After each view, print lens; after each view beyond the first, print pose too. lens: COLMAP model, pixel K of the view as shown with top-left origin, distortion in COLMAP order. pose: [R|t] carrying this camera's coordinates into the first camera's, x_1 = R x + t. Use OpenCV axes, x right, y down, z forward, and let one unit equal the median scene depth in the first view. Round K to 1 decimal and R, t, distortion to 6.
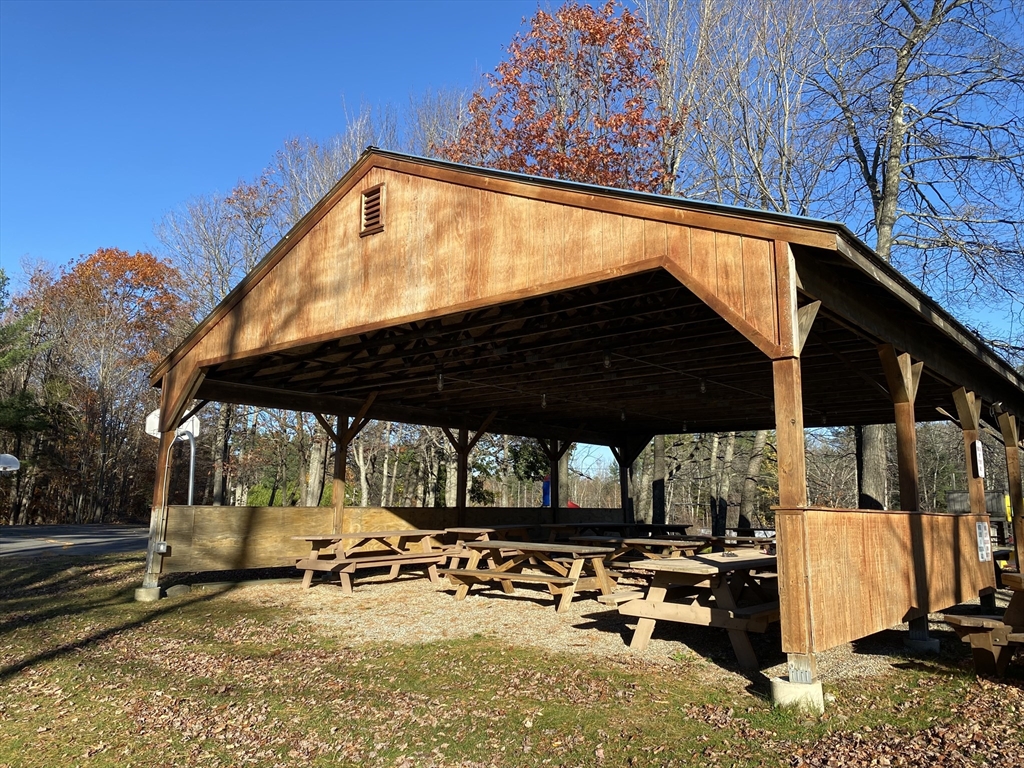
lens RADIAL K [[726.1, 0, 512.0], [0, 726.1, 384.0], [0, 0, 1]] dist [0.000074, -0.001252]
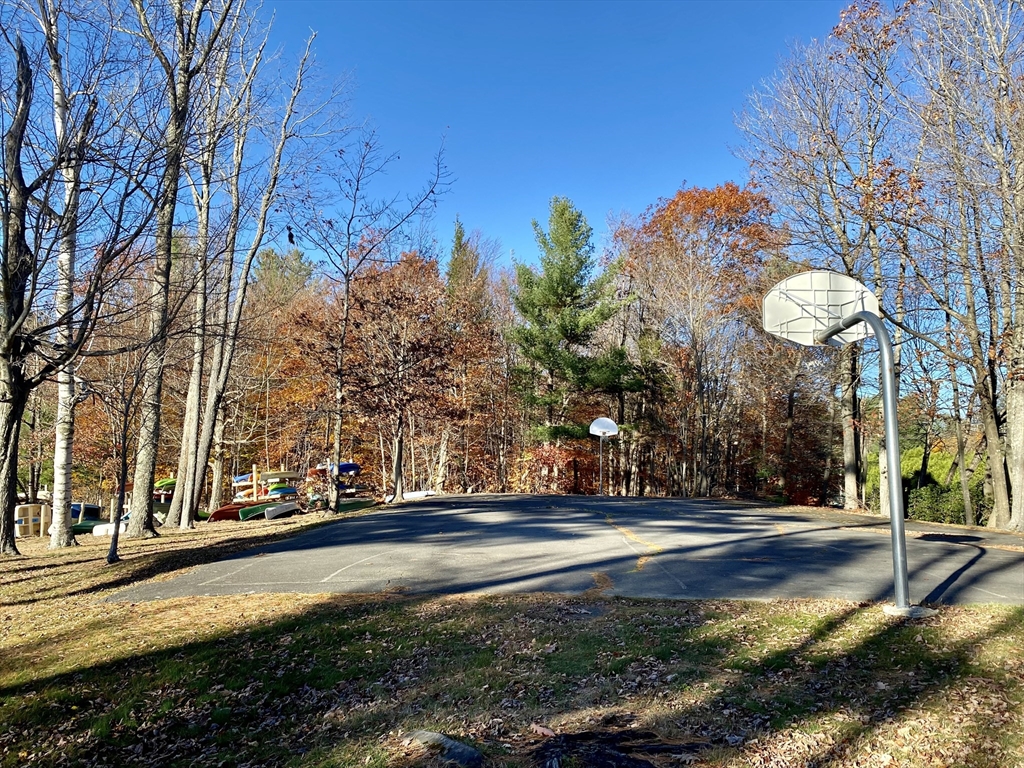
lens RADIAL K [[726.1, 0, 512.0], [0, 726.1, 384.0], [0, 0, 1]] dist [0.000074, -0.001252]
pose [[0.713772, -0.065664, -0.697293, -0.124924], [0.096571, 0.995313, 0.005125, 0.032973], [0.693689, -0.070996, 0.716768, 0.233898]]
